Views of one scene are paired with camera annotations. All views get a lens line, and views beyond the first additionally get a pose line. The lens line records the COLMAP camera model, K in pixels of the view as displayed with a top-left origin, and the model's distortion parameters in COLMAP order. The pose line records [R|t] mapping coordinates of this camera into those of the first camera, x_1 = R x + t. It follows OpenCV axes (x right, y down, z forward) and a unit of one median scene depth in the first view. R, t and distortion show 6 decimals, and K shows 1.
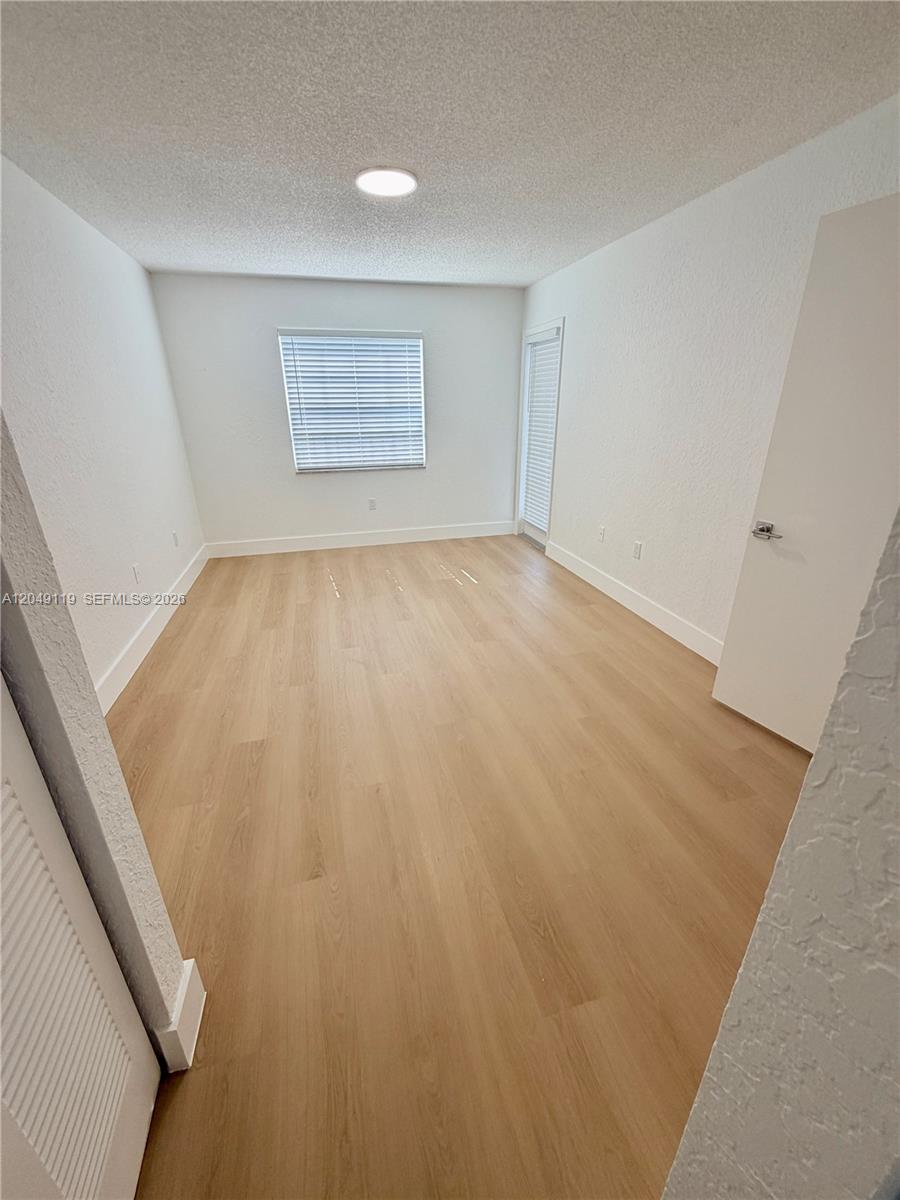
lens RADIAL K [[476.3, 0, 452.2], [0, 476.3, 594.6], [0, 0, 1]] dist [0.002504, -0.003831]
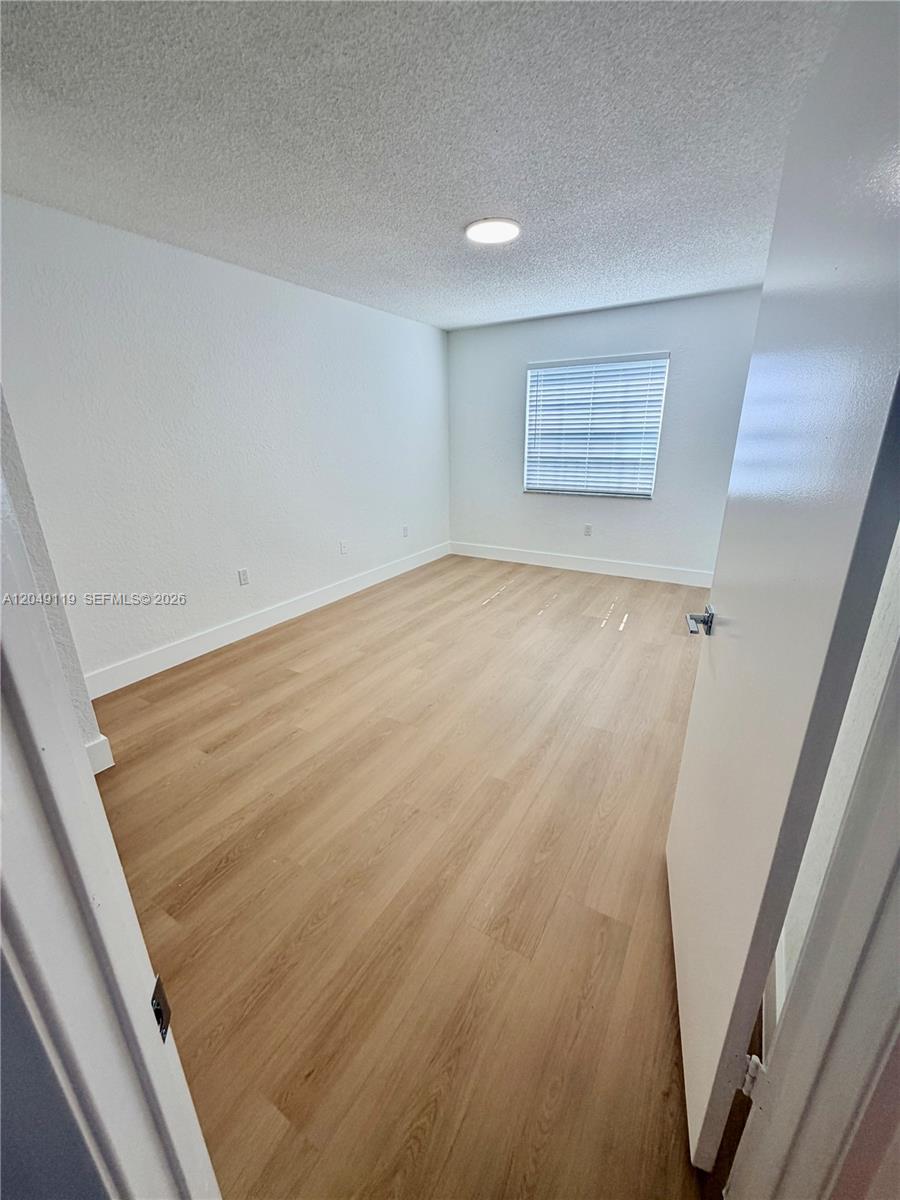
lens RADIAL K [[476.3, 0, 452.2], [0, 476.3, 594.6], [0, 0, 1]] dist [0.002504, -0.003831]
pose [[0.697442, 0.231870, -0.678093, 0.371192], [-0.263339, 0.962933, 0.058417, -0.050316], [0.666504, 0.137826, 0.732651, 0.125437]]
